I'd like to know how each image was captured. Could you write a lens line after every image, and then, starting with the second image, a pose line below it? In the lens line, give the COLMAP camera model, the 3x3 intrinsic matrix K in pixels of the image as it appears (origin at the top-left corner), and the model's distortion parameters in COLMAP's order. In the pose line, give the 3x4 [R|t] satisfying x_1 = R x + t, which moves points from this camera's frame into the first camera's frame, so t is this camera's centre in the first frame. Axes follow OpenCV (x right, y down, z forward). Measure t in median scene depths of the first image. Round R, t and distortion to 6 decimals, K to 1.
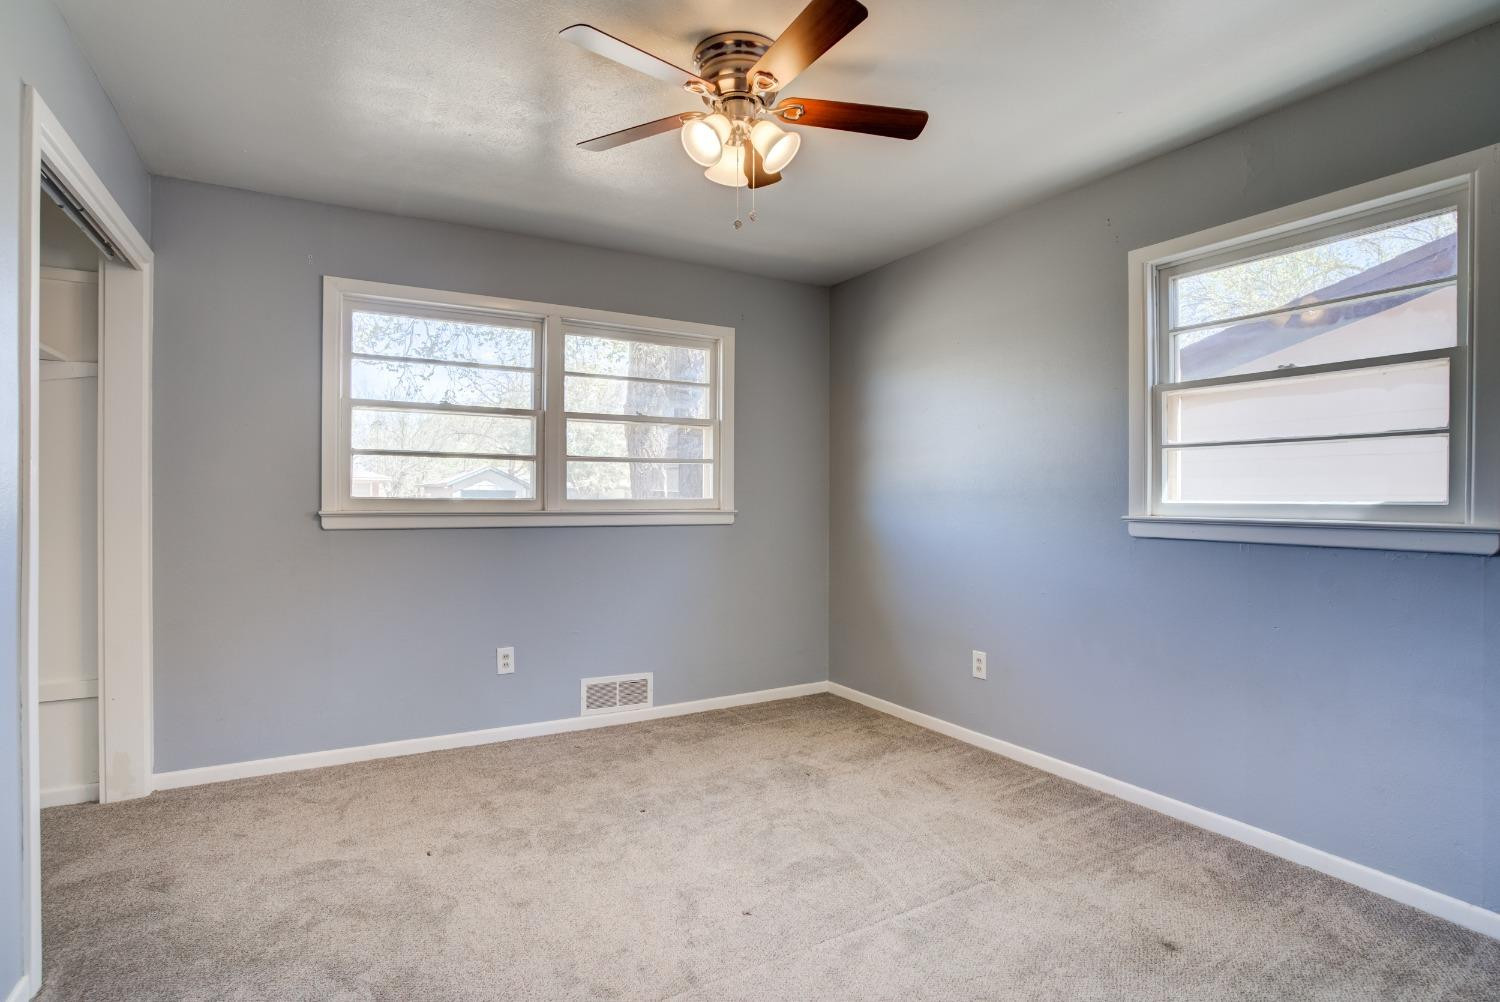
lens RADIAL K [[770.7, 0, 752.2], [0, 770.7, 511.1], [0, 0, 1]] dist [-0.000729, 0.000279]
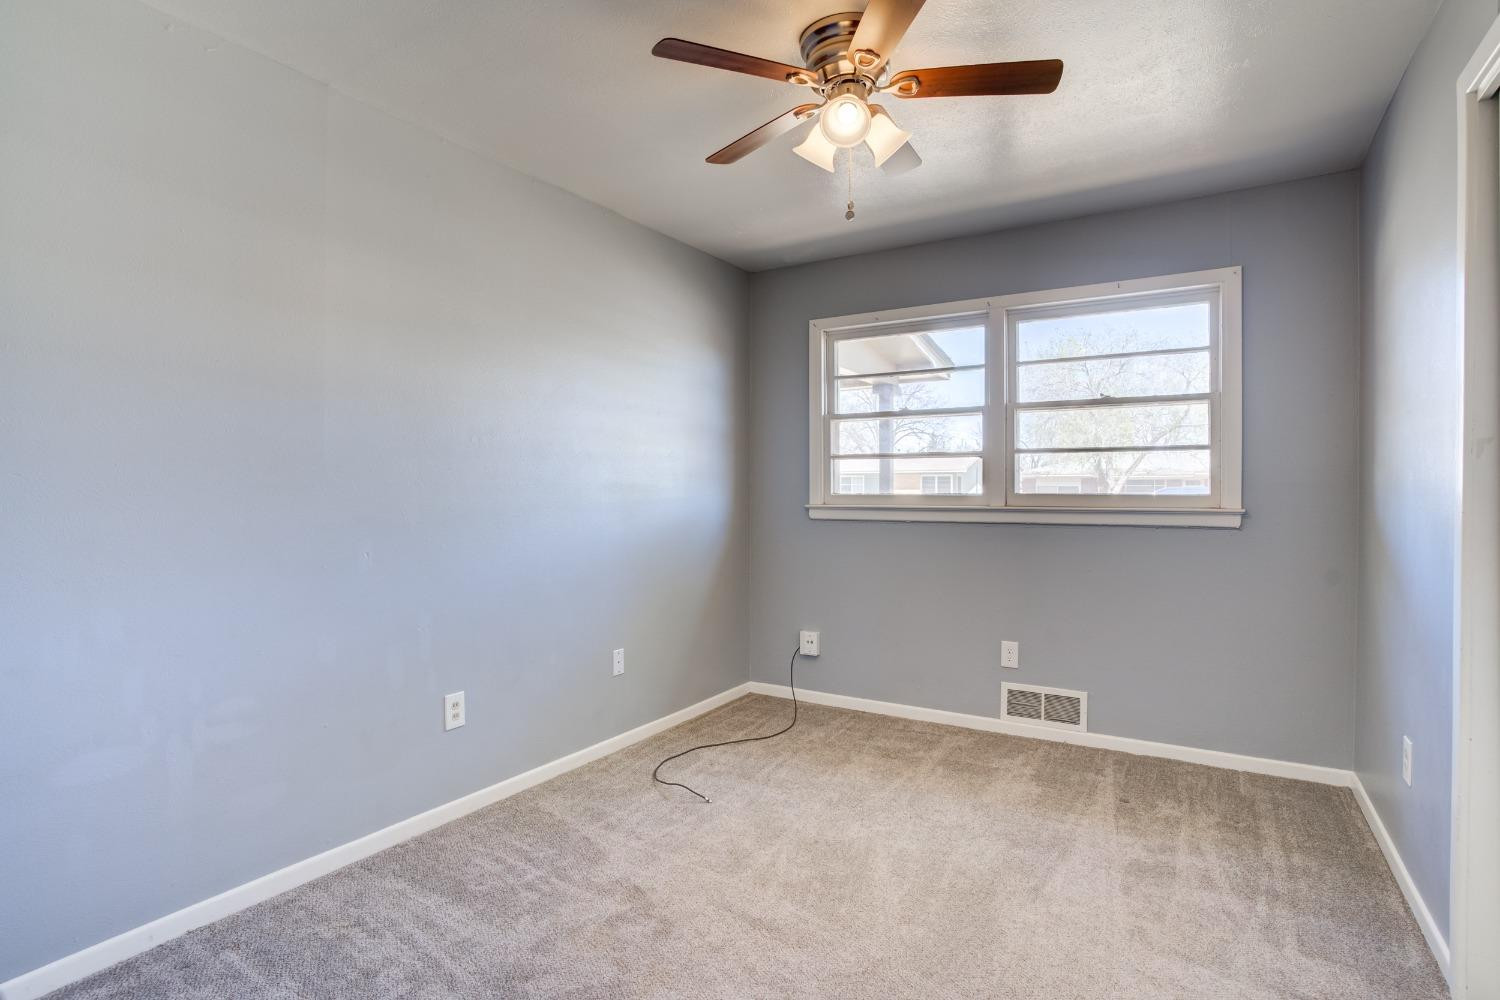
lens RADIAL K [[763.6, 0, 754.0], [0, 763.6, 524.0], [0, 0, 1]] dist [-0.020344, 0.042978]
pose [[0.506449, 0.030108, -0.861744, 0.432620], [-0.011899, 0.999539, 0.027930, -0.002192], [0.862188, -0.003891, 0.506574, 0.244284]]
